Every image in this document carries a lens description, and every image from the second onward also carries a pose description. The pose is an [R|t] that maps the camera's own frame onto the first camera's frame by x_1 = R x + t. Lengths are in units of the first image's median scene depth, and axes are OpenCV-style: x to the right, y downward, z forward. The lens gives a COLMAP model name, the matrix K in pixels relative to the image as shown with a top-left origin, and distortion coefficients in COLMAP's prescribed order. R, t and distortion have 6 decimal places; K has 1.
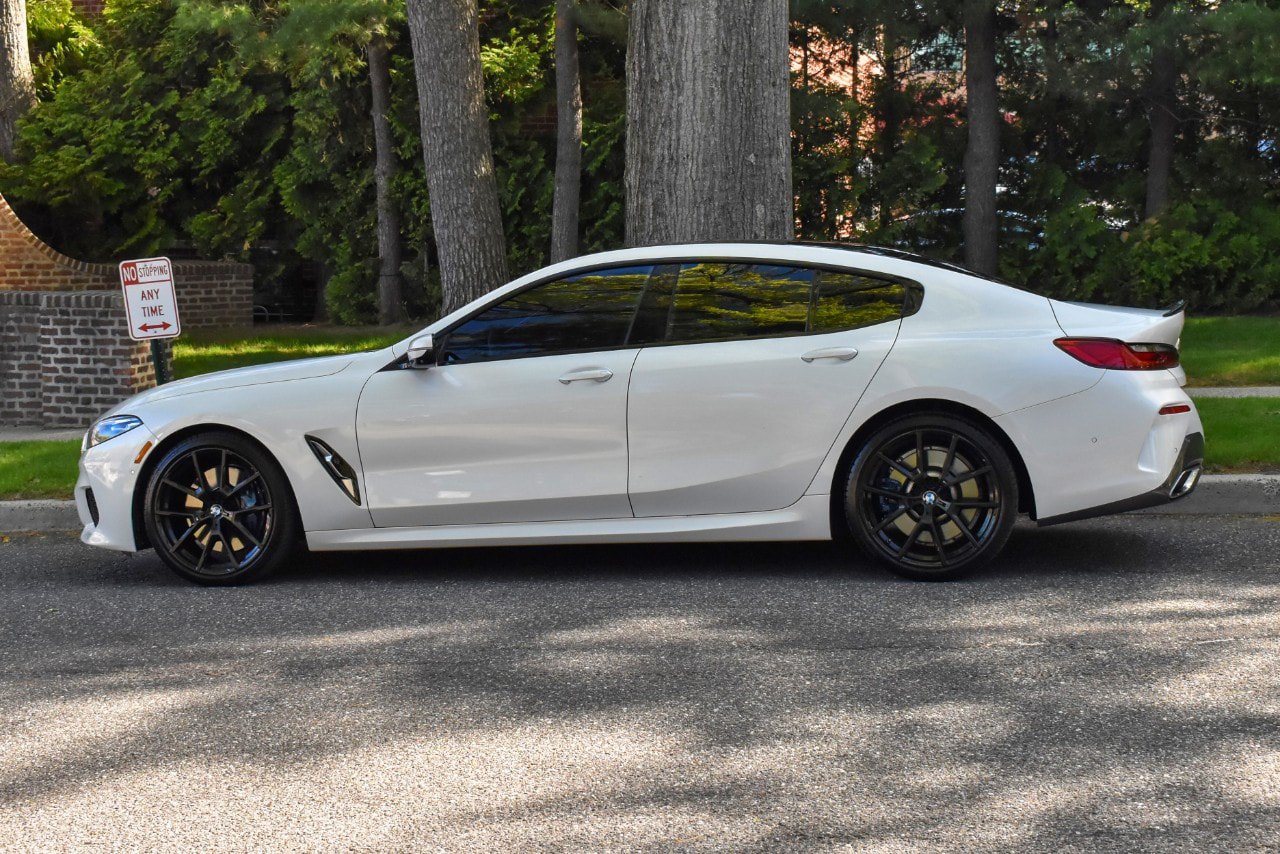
lens RADIAL K [[1859.2, 0, 762.8], [0, 1859.2, 408.1], [0, 0, 1]] dist [-0.059744, 0.014411]
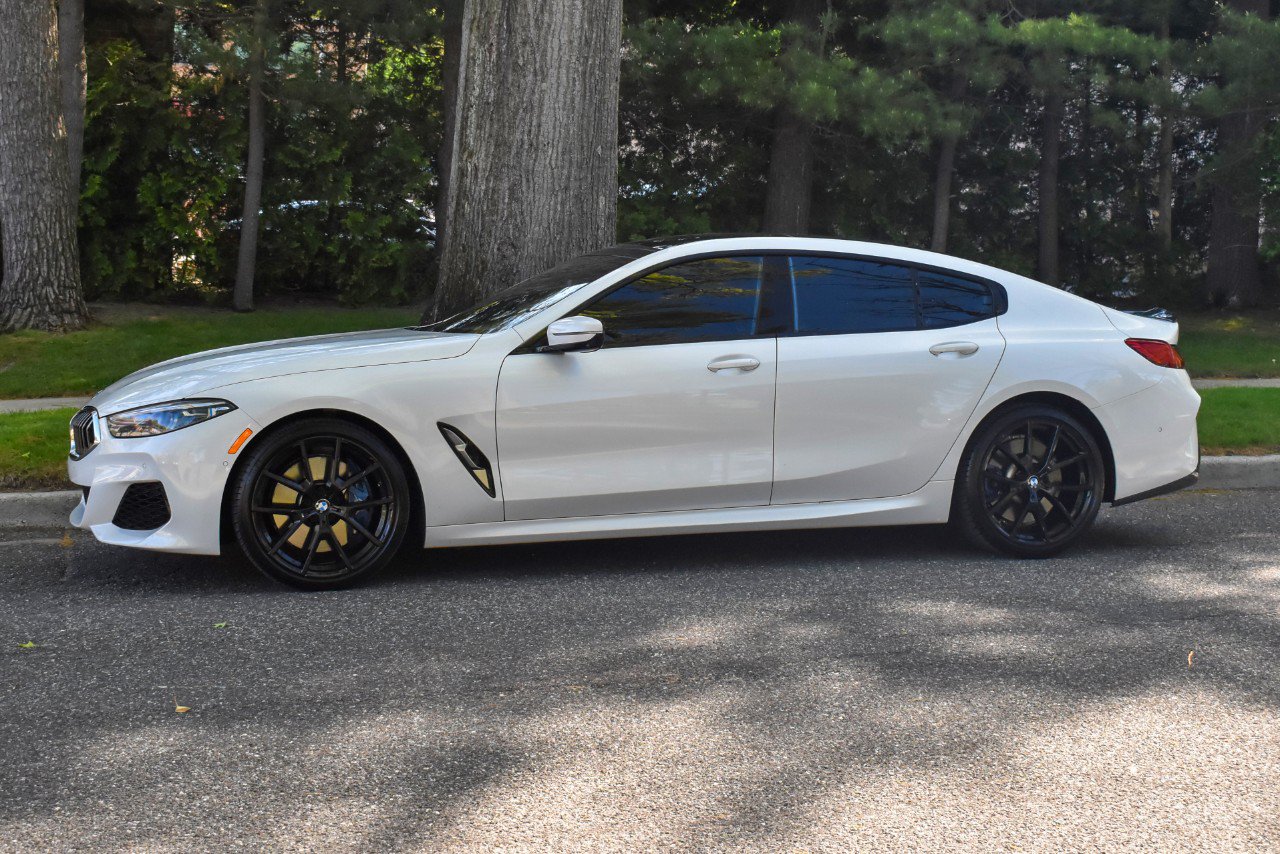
lens RADIAL K [[1748.2, 0, 751.7], [0, 1748.2, 403.1], [0, 0, 1]] dist [-0.087443, 0.025873]
pose [[0.876661, 0.010018, 0.481004, -0.393902], [-0.011795, 0.999930, 0.000670, 0.002099], [-0.480963, -0.006261, 0.876718, 0.125149]]
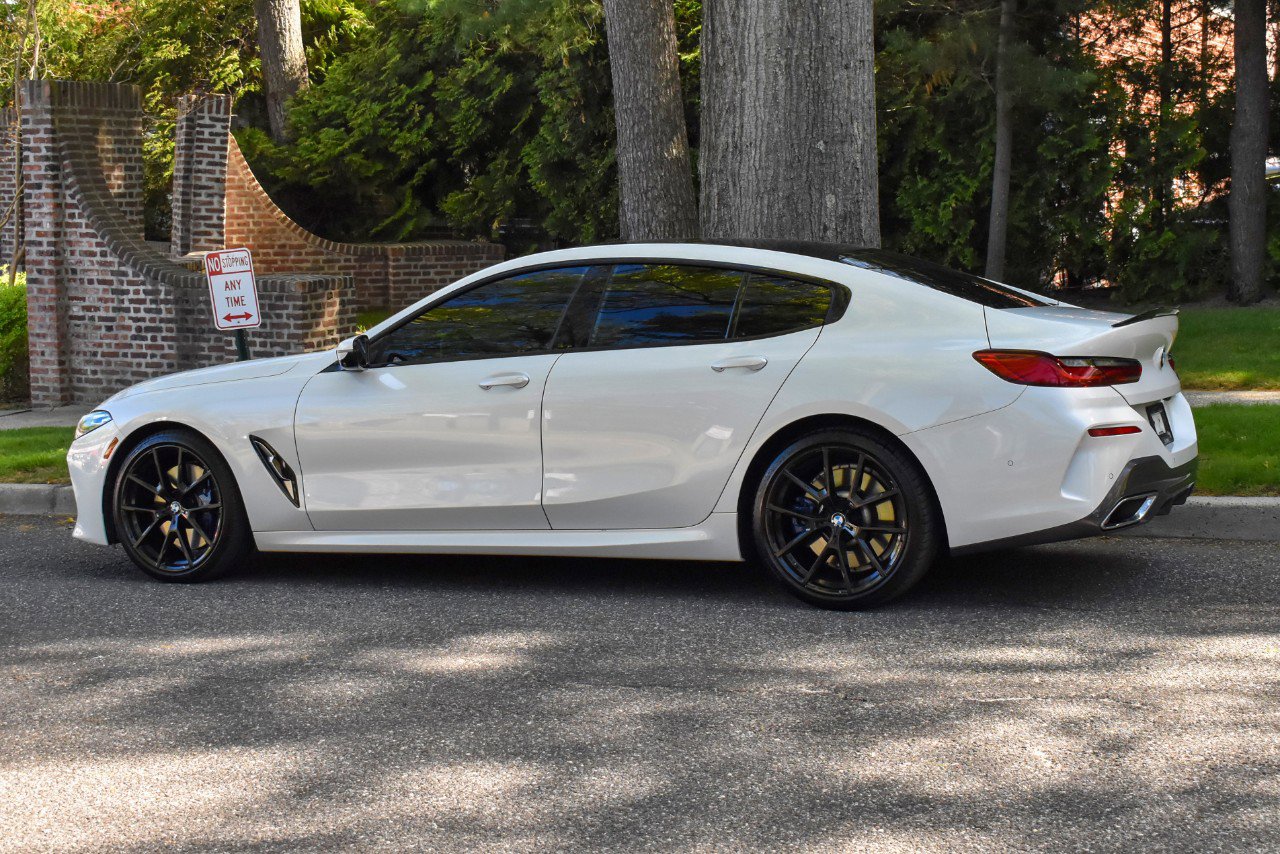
lens RADIAL K [[1917.6, 0, 796.9], [0, 1917.6, 405.1], [0, 0, 1]] dist [-0.052110, 0.002956]
pose [[0.977335, 0.020268, -0.210726, 0.192458], [-0.017772, 0.999748, 0.013733, -0.015673], [0.210952, -0.009676, 0.977449, 0.043080]]
